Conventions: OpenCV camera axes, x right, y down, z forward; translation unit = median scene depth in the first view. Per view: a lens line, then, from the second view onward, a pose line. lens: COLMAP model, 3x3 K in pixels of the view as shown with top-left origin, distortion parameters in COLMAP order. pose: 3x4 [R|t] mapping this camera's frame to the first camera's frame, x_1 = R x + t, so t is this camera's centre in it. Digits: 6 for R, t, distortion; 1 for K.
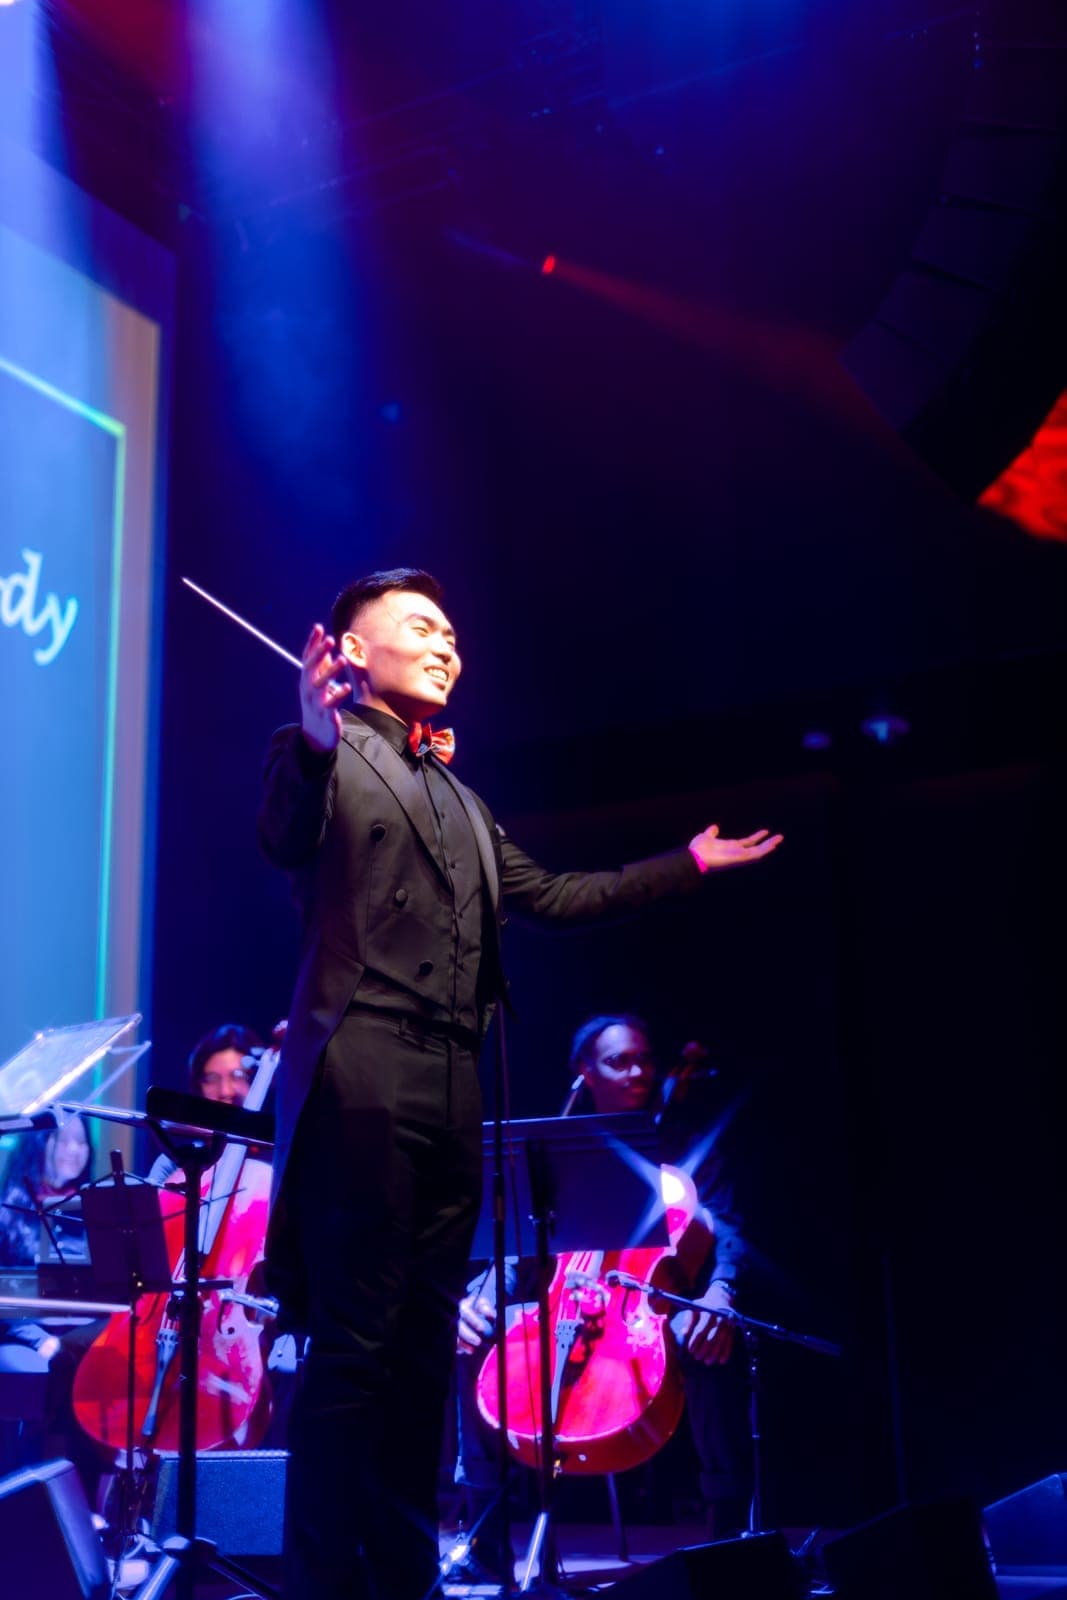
lens RADIAL K [[1994.7, 0, 533.5], [0, 1994.7, 800.0], [0, 0, 1]] dist [-0.017682, -0.011131]
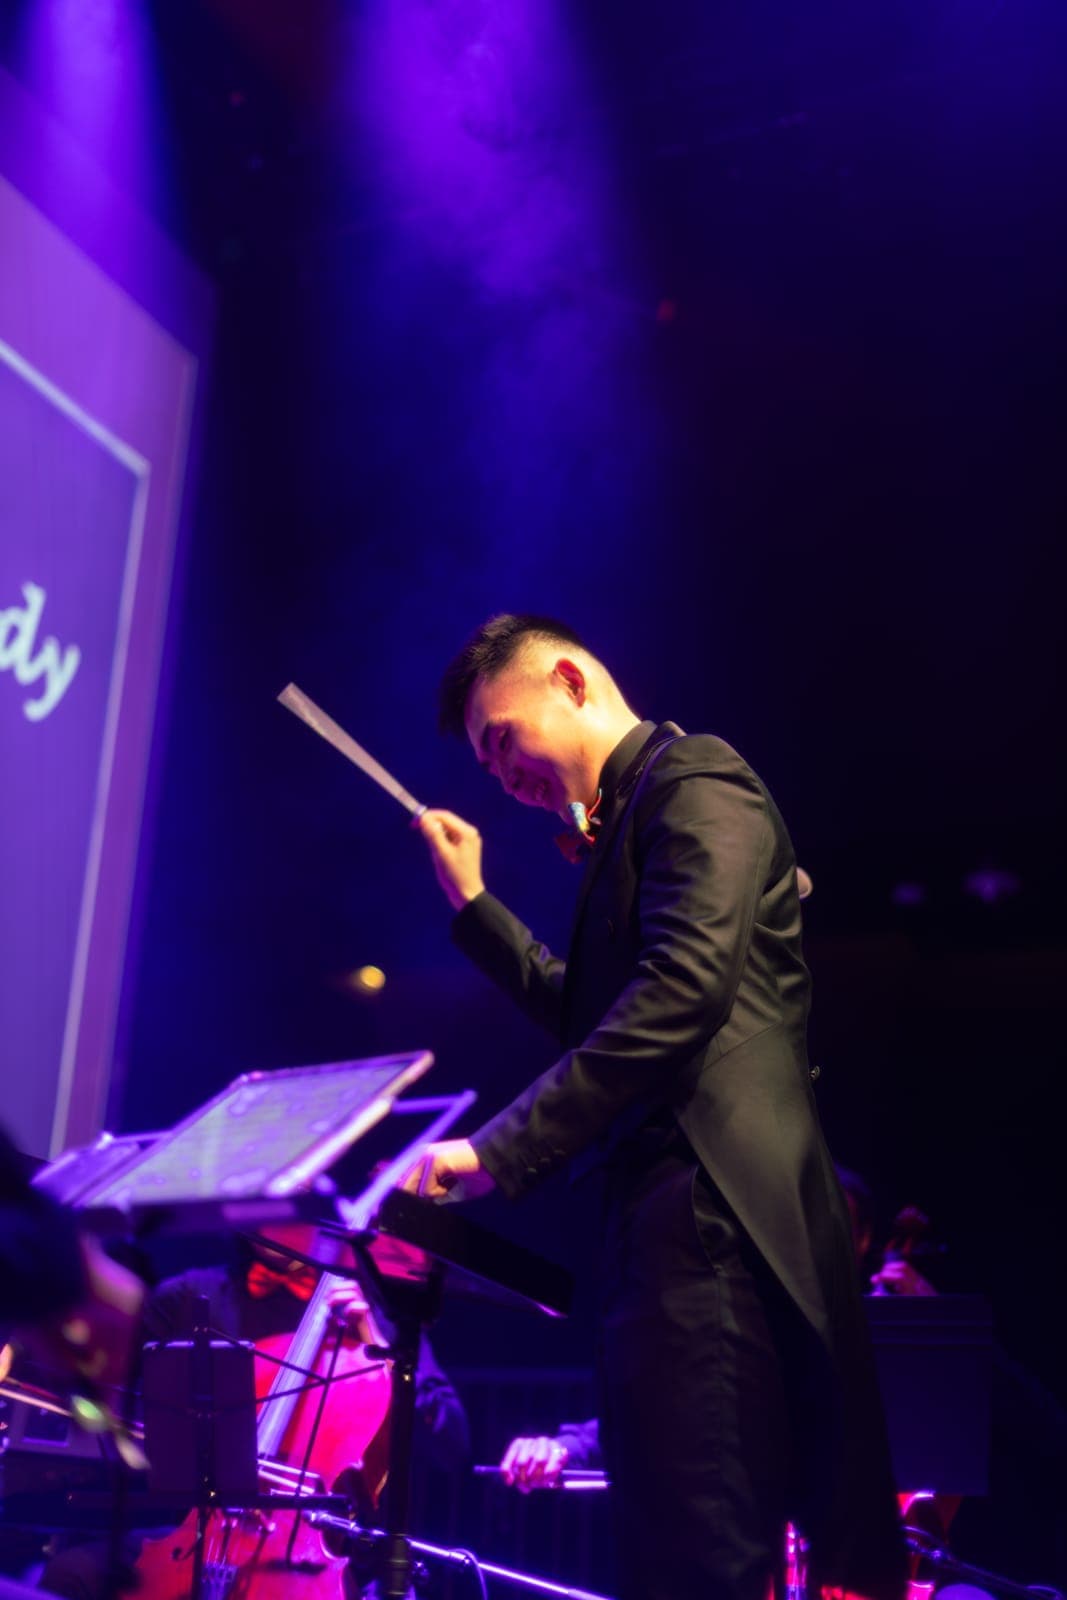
lens RADIAL K [[1994.7, 0, 533.5], [0, 1994.7, 800.0], [0, 0, 1]] dist [-0.017682, -0.011131]
pose [[0.994402, 0.088748, 0.057346, -0.081264], [-0.082520, 0.991242, -0.103104, 0.035640], [-0.065994, 0.097795, 0.993016, 0.152367]]
